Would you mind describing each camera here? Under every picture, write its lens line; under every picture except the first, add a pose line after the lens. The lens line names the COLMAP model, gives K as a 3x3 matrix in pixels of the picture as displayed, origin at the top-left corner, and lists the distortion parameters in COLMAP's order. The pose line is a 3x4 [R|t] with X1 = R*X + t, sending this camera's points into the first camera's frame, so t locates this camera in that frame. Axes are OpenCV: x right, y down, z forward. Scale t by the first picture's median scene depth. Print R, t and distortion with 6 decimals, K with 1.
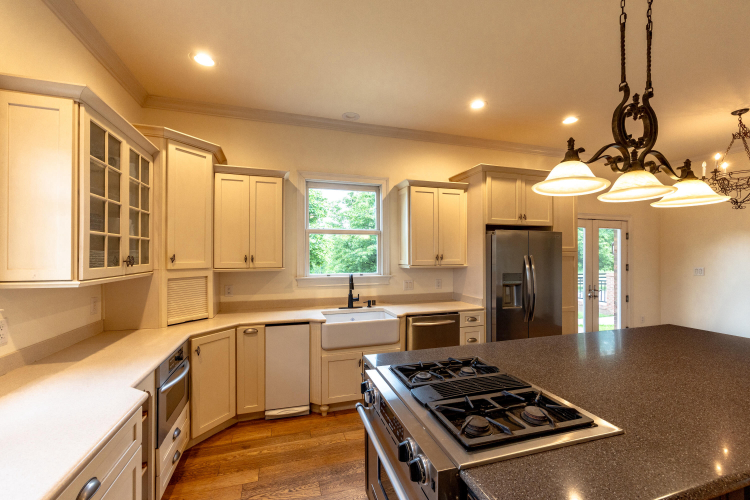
lens RADIAL K [[304.7, 0, 373.4], [0, 304.7, 253.0], [0, 0, 1]] dist [-0.000760, 0.000278]
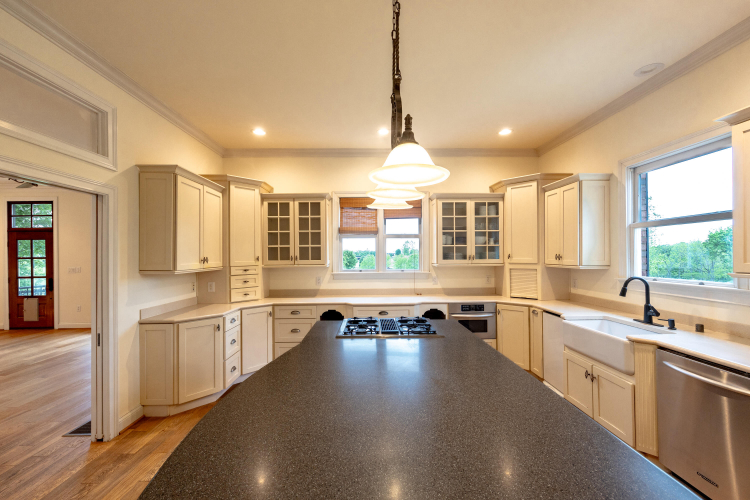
lens RADIAL K [[304.7, 0, 373.4], [0, 304.7, 253.0], [0, 0, 1]] dist [-0.000760, 0.000278]
pose [[-0.259038, -0.004530, -0.965857, 1.130337], [0.009725, 0.999926, -0.007298, 0.004971], [0.965818, -0.011284, -0.258974, 0.721475]]
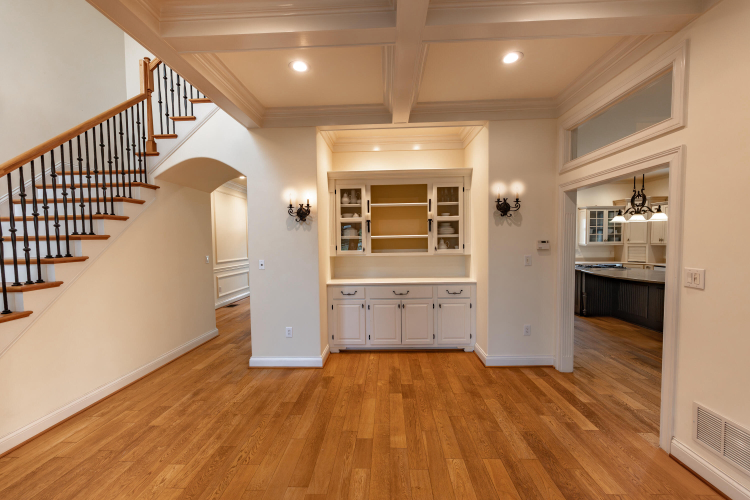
lens RADIAL K [[304.7, 0, 373.4], [0, 304.7, 253.0], [0, 0, 1]] dist [-0.000760, 0.000278]
pose [[-0.329758, 0.037927, -0.943303, 3.114554], [0.016697, 0.999271, 0.034340, 0.002632], [0.943918, -0.004426, -0.330151, -0.417772]]
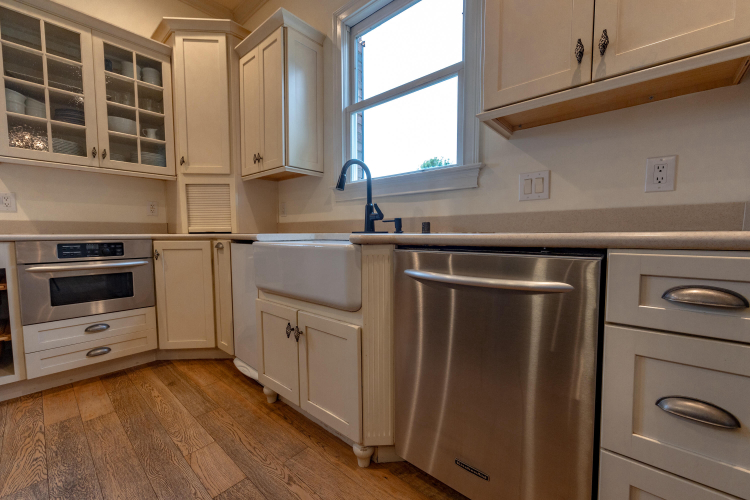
lens RADIAL K [[310.8, 0, 375.0], [0, 310.8, 250.0], [0, 0, 1]] dist [-0.000609, 0.000177]
pose [[0.531686, 0.050550, -0.845432, 0.491409], [0.005803, 0.997976, 0.063320, 0.237653], [0.846922, -0.038572, 0.530317, 0.988258]]
